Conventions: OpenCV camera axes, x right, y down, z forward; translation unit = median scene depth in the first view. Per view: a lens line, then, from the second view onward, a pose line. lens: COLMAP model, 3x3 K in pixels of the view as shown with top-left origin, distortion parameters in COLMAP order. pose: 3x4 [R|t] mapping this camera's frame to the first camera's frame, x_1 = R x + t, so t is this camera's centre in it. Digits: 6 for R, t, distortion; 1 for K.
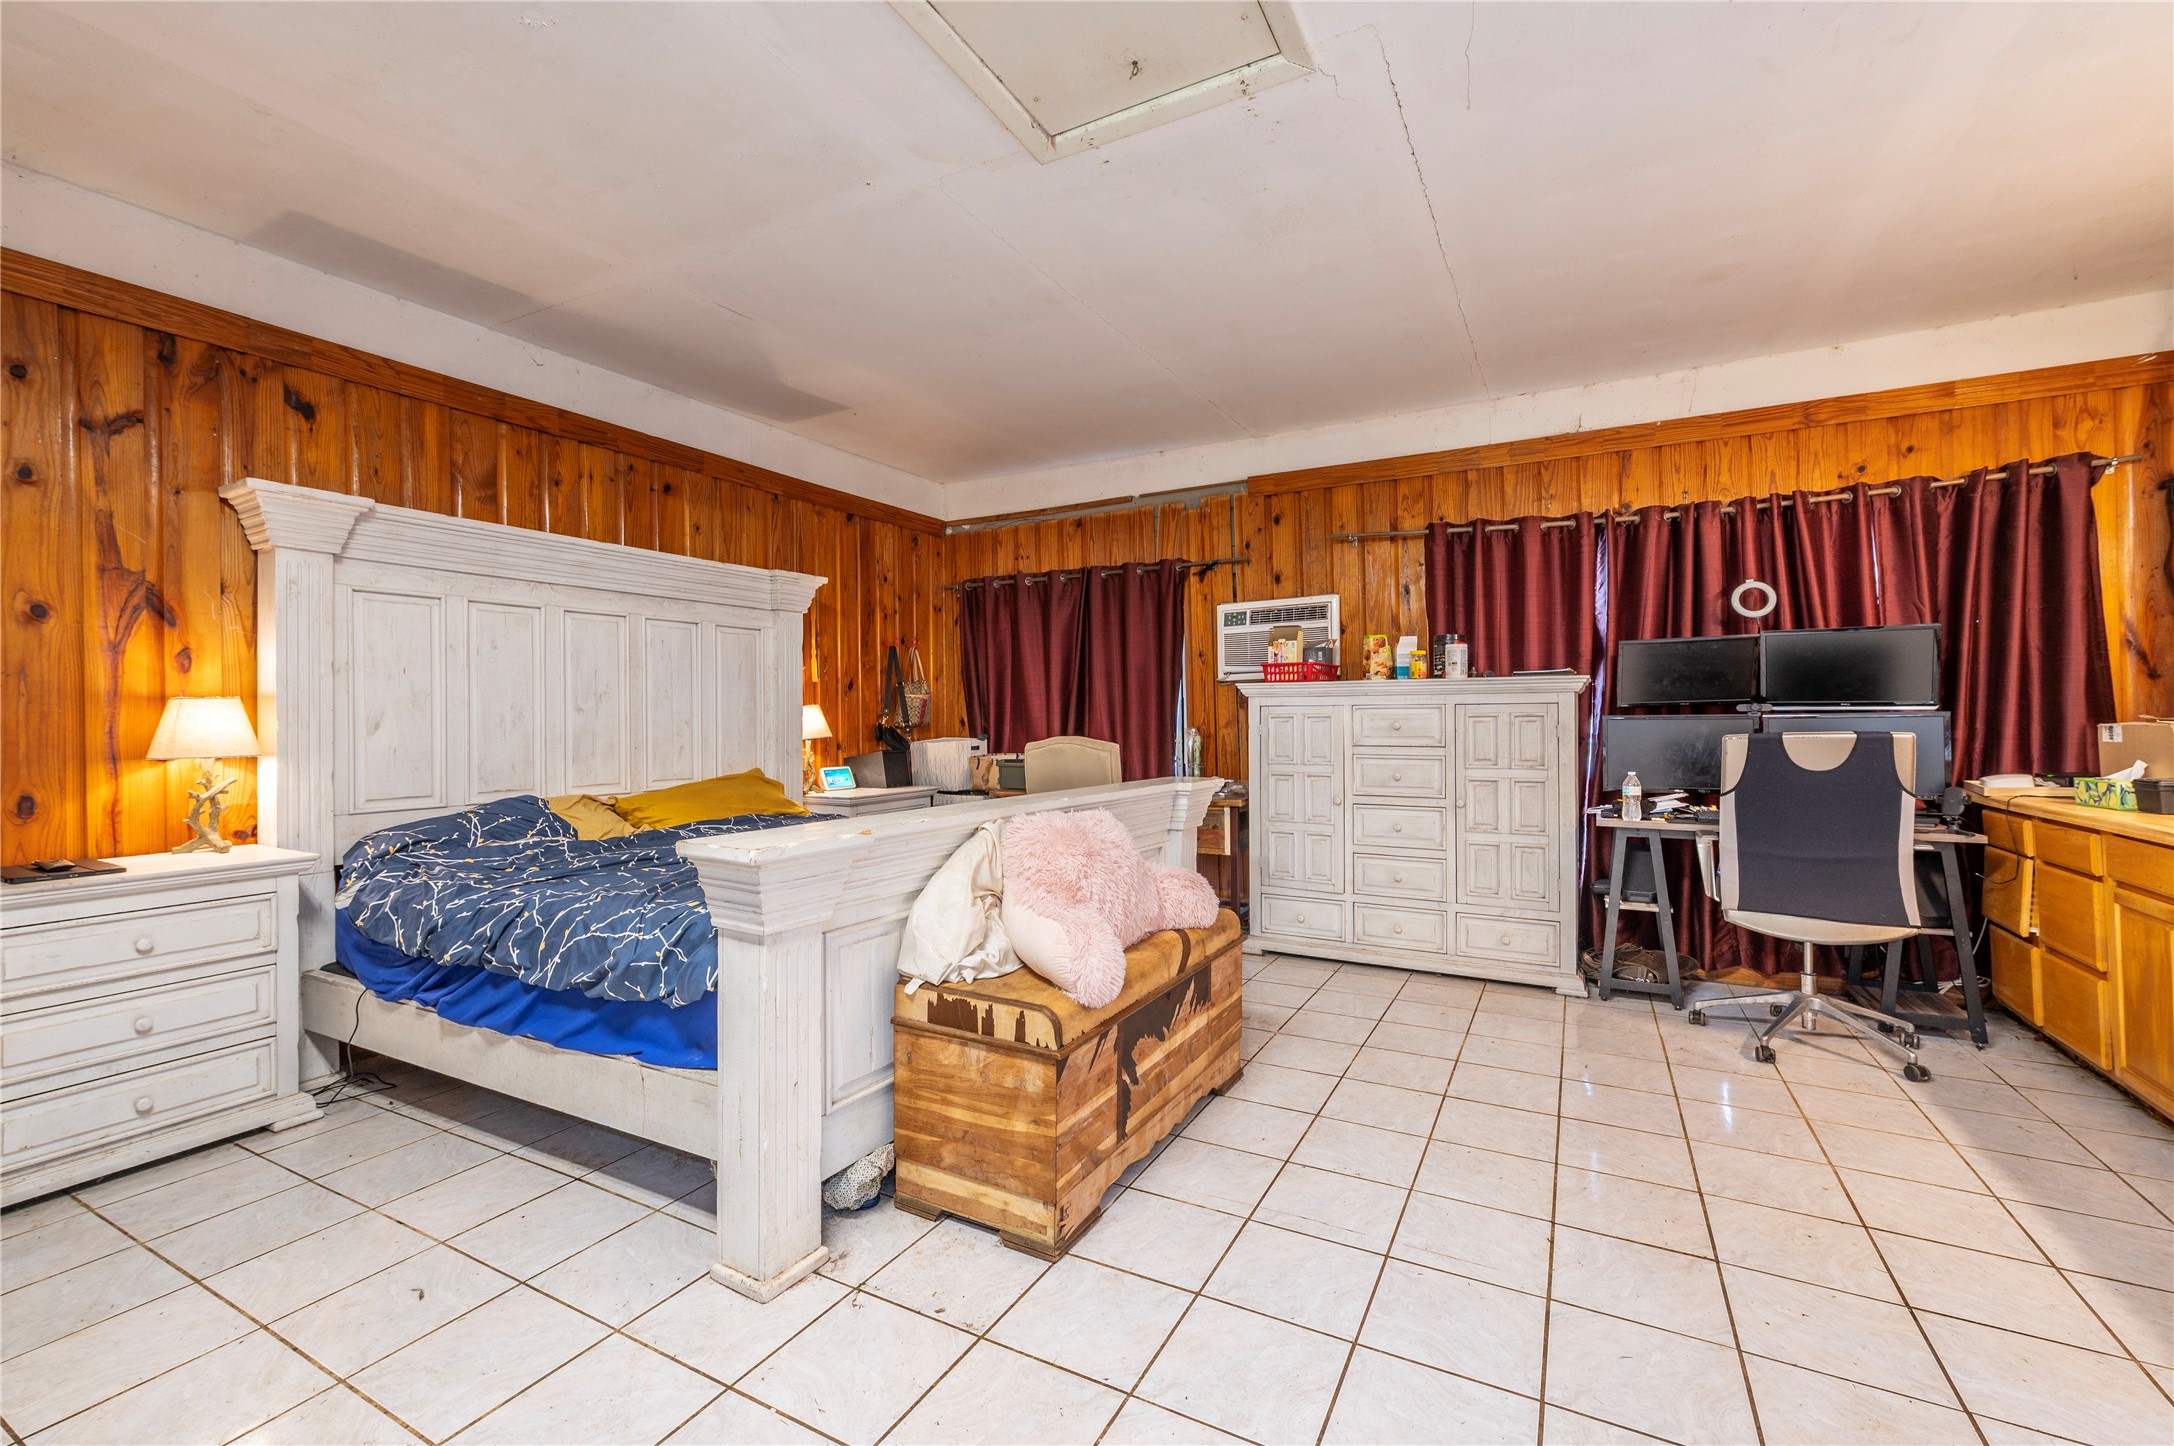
lens RADIAL K [[899.5, 0, 1101.3], [0, 899.5, 719.8], [0, 0, 1]] dist [-0.001029, 0.001679]
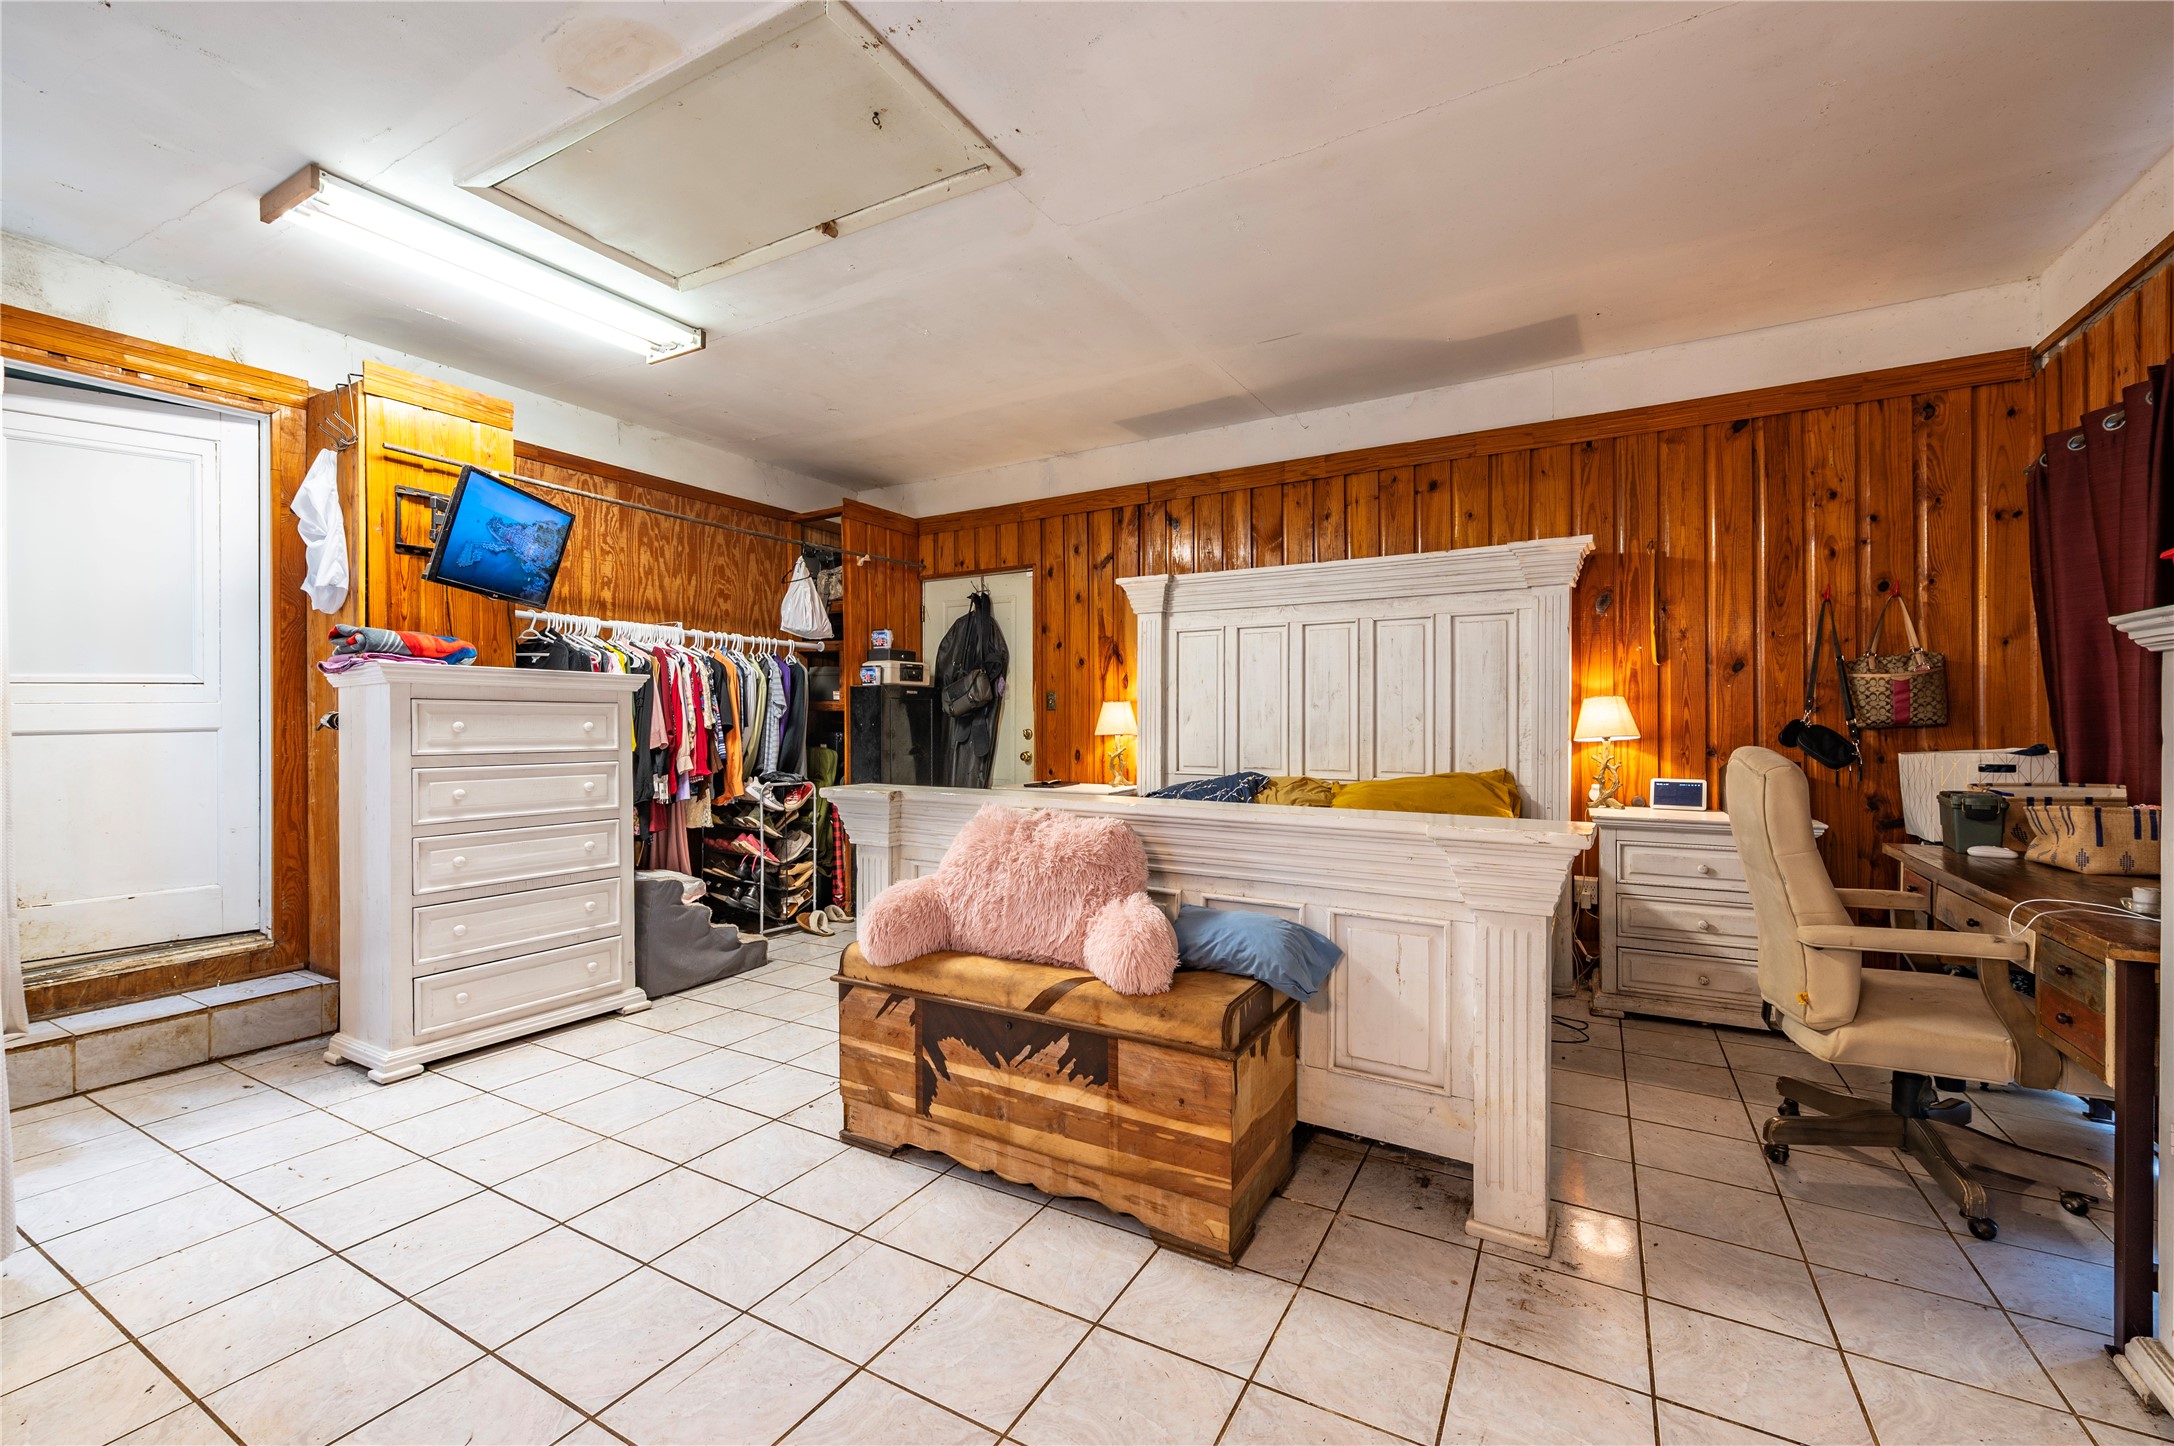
lens RADIAL K [[899.5, 0, 1050.9], [0, 899.5, 717.5], [0, 0, 1]] dist [-0.001029, 0.001679]
pose [[-0.040435, 0.005015, -0.999170, 0.612289], [-0.000889, 0.999987, 0.005055, -0.001648], [0.999182, 0.001093, -0.040430, 0.683937]]
